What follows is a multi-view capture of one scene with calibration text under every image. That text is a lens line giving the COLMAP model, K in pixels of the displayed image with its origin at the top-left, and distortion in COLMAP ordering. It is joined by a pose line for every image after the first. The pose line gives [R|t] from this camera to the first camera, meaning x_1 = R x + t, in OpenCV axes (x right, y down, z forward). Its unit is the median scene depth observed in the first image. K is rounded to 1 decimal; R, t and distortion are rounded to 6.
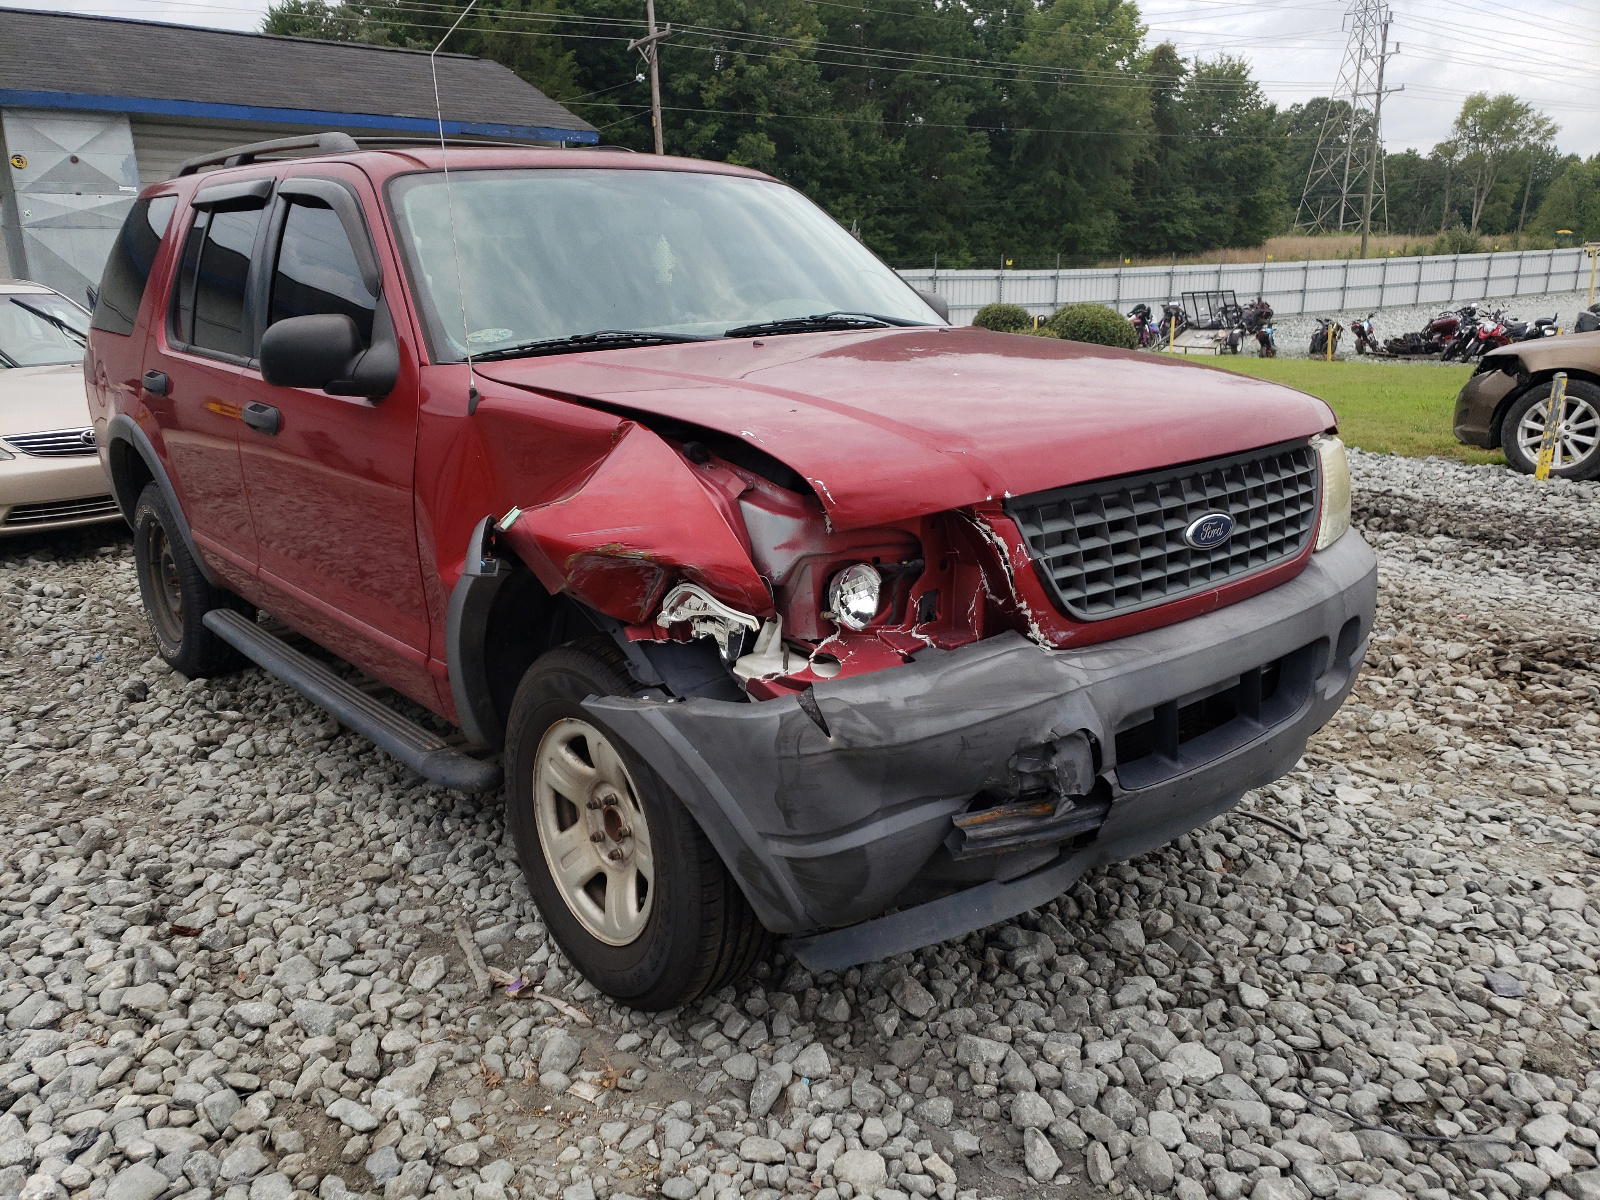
lens RADIAL K [[1299.4, 0, 846.7], [0, 1299.4, 643.5], [0, 0, 1]] dist [0.121136, -0.230468]
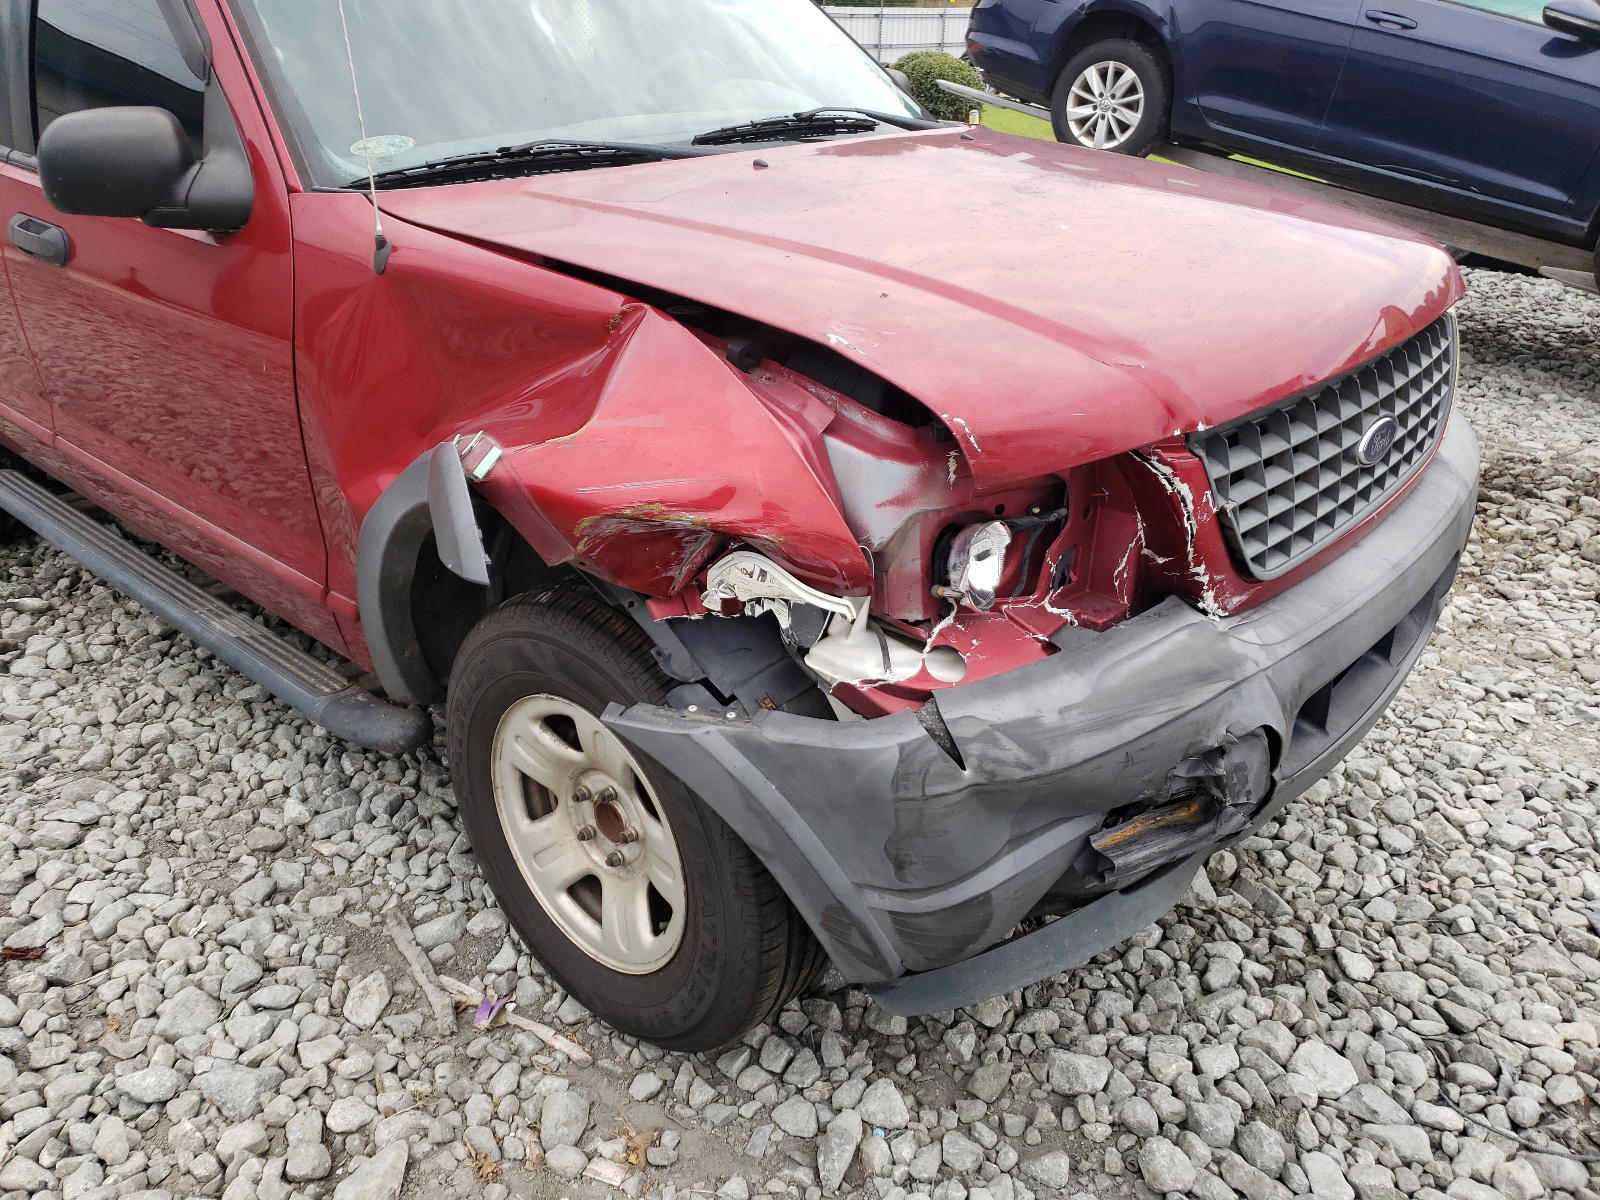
lens RADIAL K [[1231.4, 0, 800.0], [0, 1231.4, 600.0], [0, 0, 1]] dist [0.058918, -0.049821]
pose [[0.989874, -0.032763, 0.138119, -0.166316], [0.007664, 0.983916, 0.178467, -0.123454], [-0.141745, -0.175601, 0.974204, 0.296554]]
